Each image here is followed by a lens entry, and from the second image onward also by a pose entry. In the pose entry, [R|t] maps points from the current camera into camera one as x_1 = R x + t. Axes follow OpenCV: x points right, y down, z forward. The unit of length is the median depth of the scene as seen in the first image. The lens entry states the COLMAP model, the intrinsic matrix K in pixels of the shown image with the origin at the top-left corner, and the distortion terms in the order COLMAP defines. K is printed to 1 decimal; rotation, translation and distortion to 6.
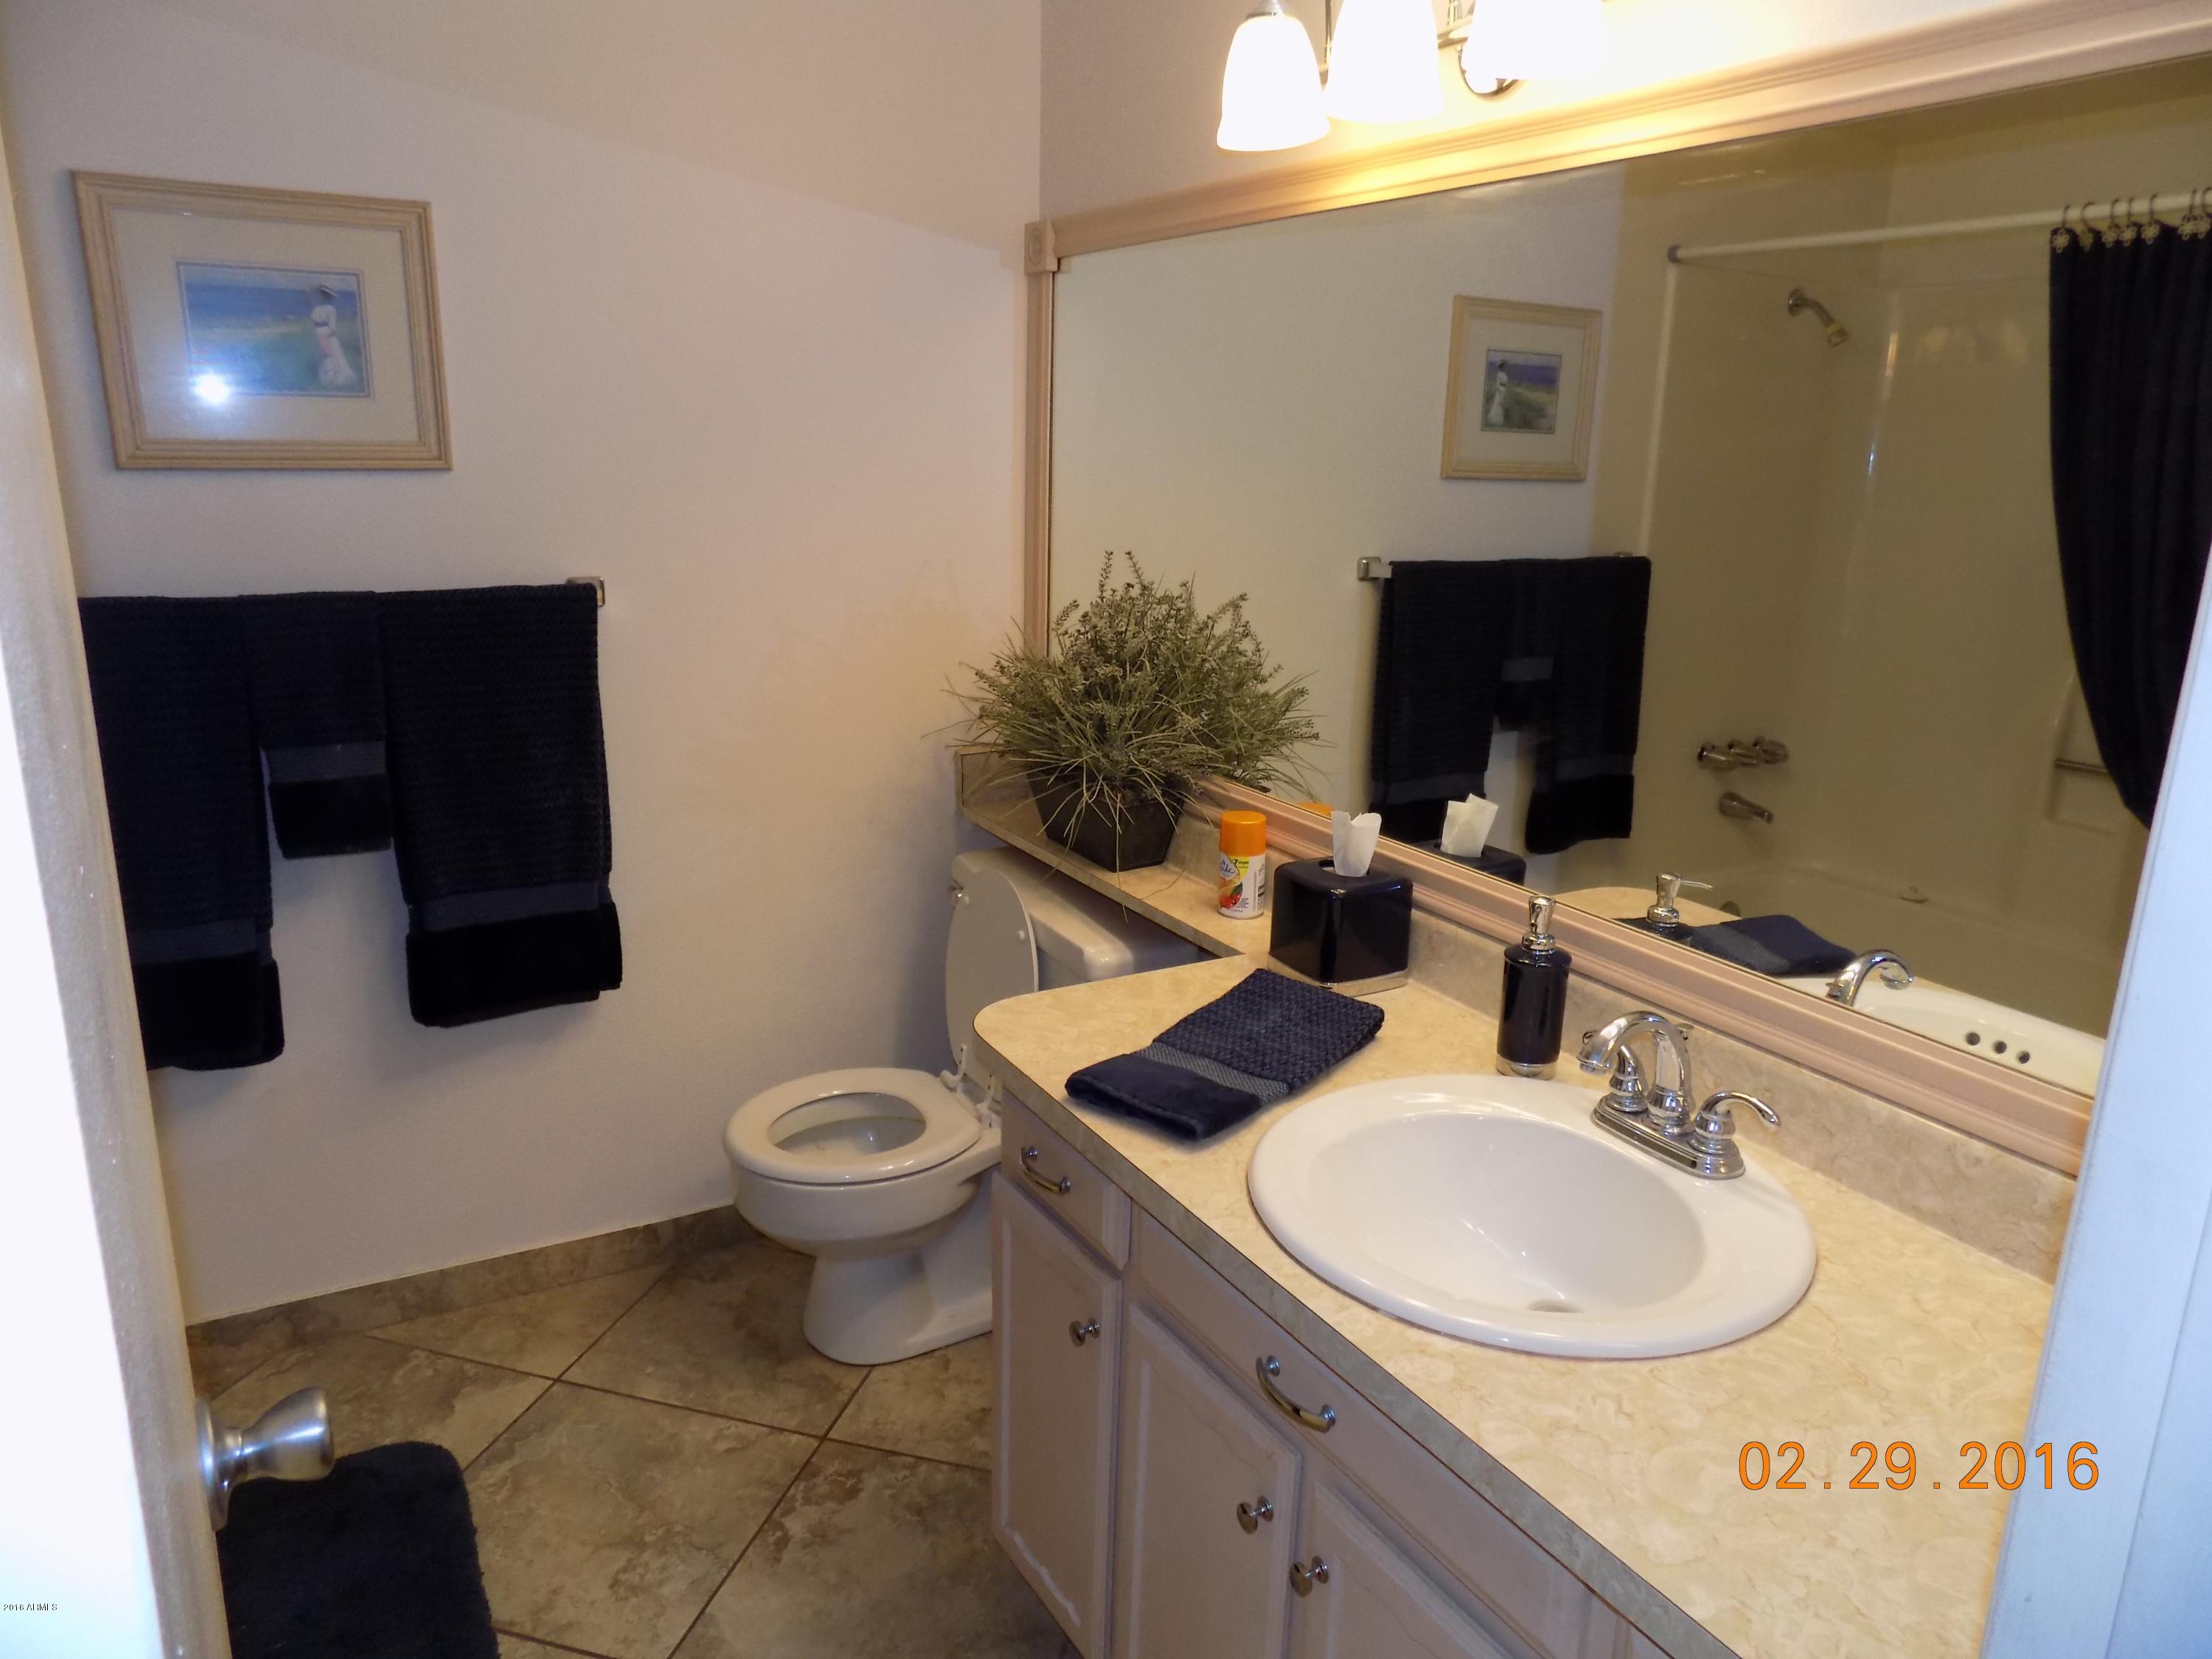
lens RADIAL K [[1491.7, 0, 1110.8], [0, 1491.7, 813.2], [0, 0, 1]] dist [-0.085547, 0.089119]
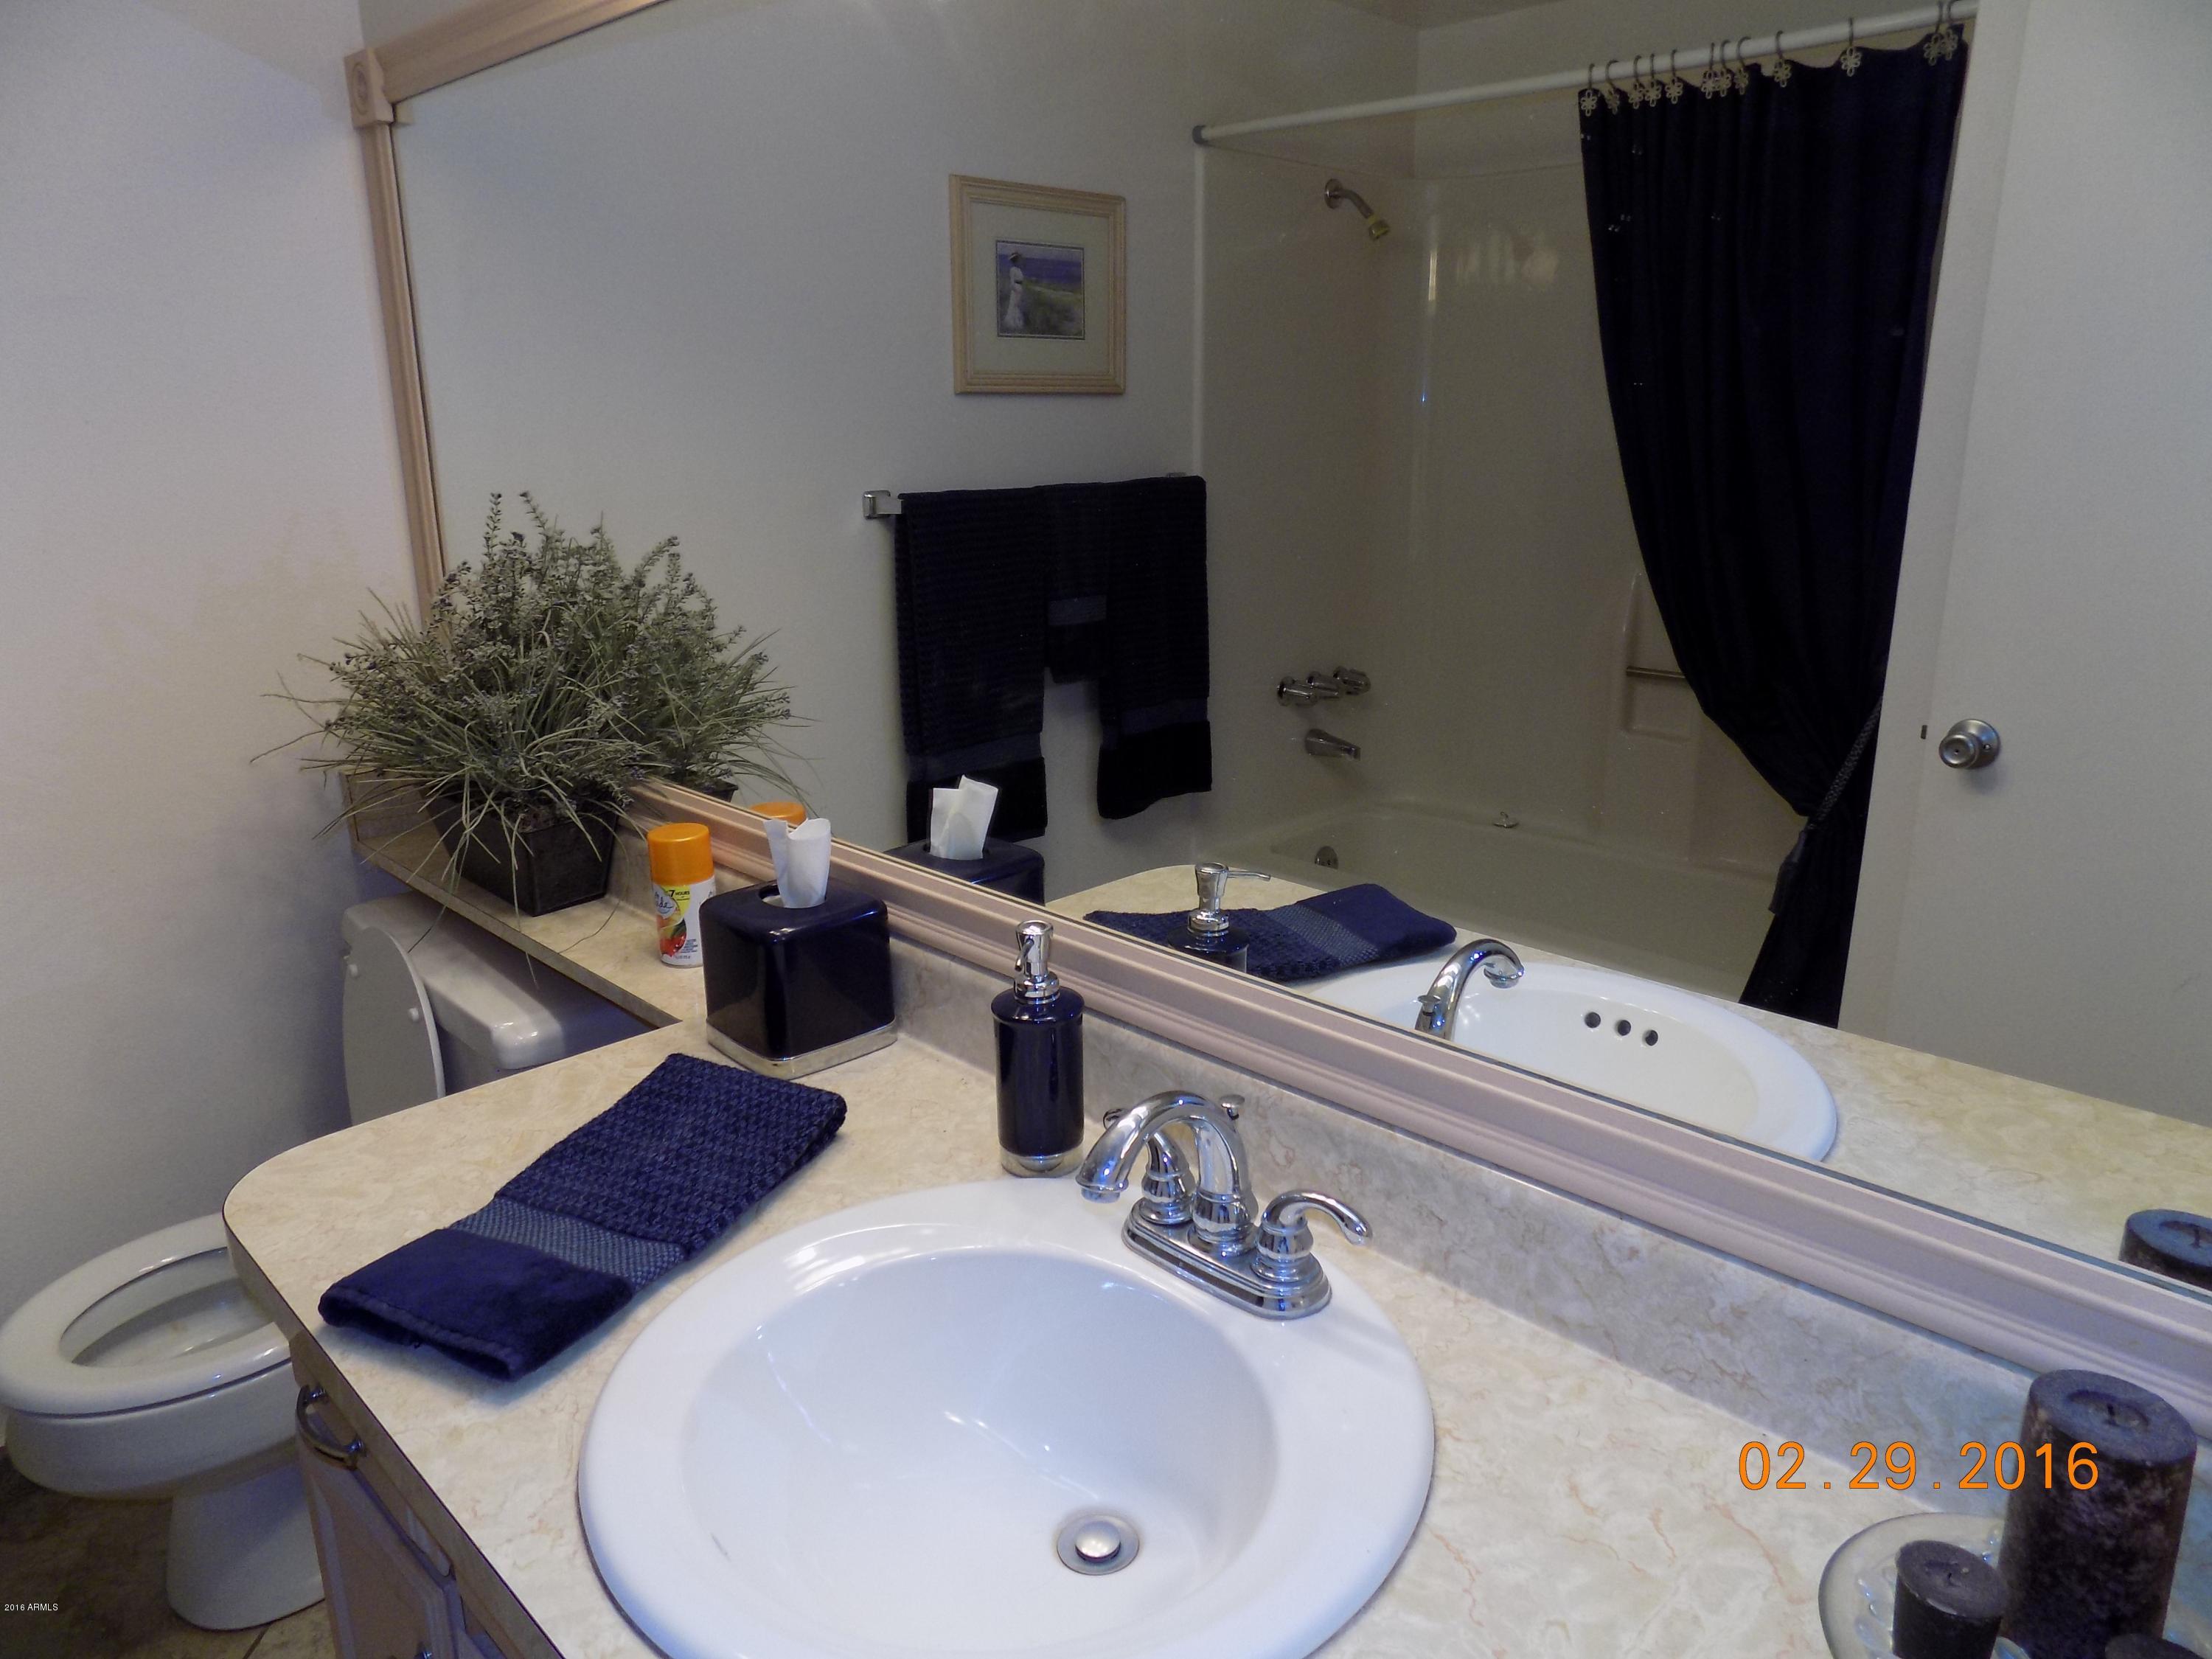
lens RADIAL K [[1491.7, 0, 1110.8], [0, 1491.7, 813.2], [0, 0, 1]] dist [-0.085547, 0.089119]
pose [[0.965131, -0.099148, 0.242263, 0.119665], [0.093225, 0.995000, 0.035822, -0.013273], [-0.244603, -0.011988, 0.969549, 0.226542]]
